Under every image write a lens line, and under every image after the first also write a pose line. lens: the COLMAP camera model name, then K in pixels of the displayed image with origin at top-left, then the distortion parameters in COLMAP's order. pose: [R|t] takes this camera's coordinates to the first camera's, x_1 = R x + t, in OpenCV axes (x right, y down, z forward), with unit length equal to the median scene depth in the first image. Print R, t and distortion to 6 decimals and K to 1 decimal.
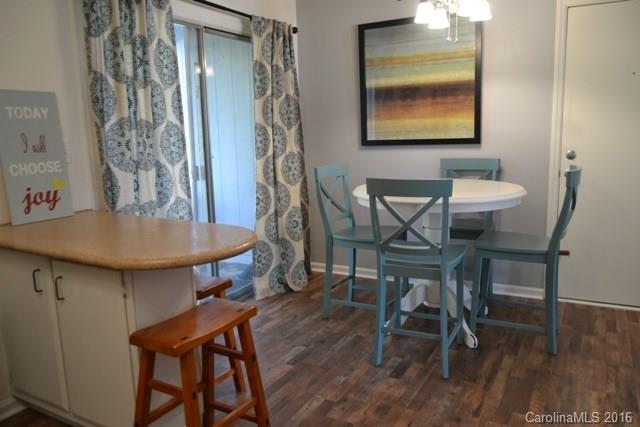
lens RADIAL K [[497.6, 0, 320.0], [0, 497.6, 213.5], [0, 0, 1]] dist [0.001521, -0.002077]
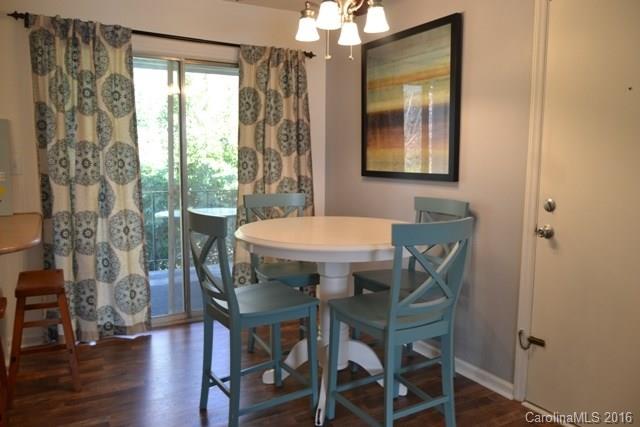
lens RADIAL K [[497.6, 0, 320.0], [0, 497.6, 213.5], [0, 0, 1]] dist [0.001521, -0.002077]
pose [[0.854037, 0.097190, -0.511053, 0.603333], [-0.120322, 0.992659, -0.012294, -0.059727], [0.506106, 0.071991, 0.859461, 0.231753]]
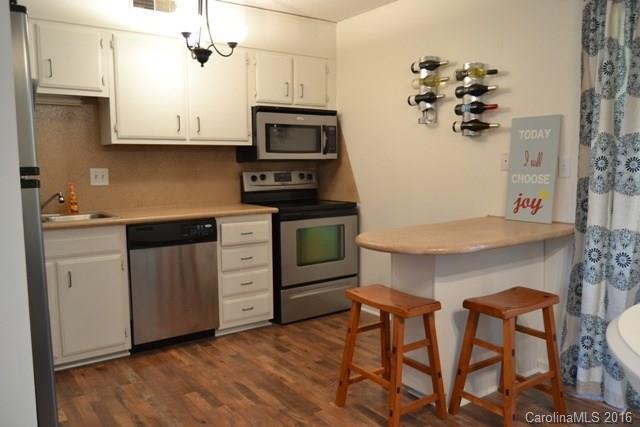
lens RADIAL K [[497.6, 0, 320.0], [0, 497.6, 213.5], [0, 0, 1]] dist [0.001521, -0.002077]
pose [[-0.432607, 0.117937, -0.893836, 0.534697], [-0.135034, 0.971749, 0.193572, -0.122383], [0.891413, 0.204439, -0.404460, 0.731933]]
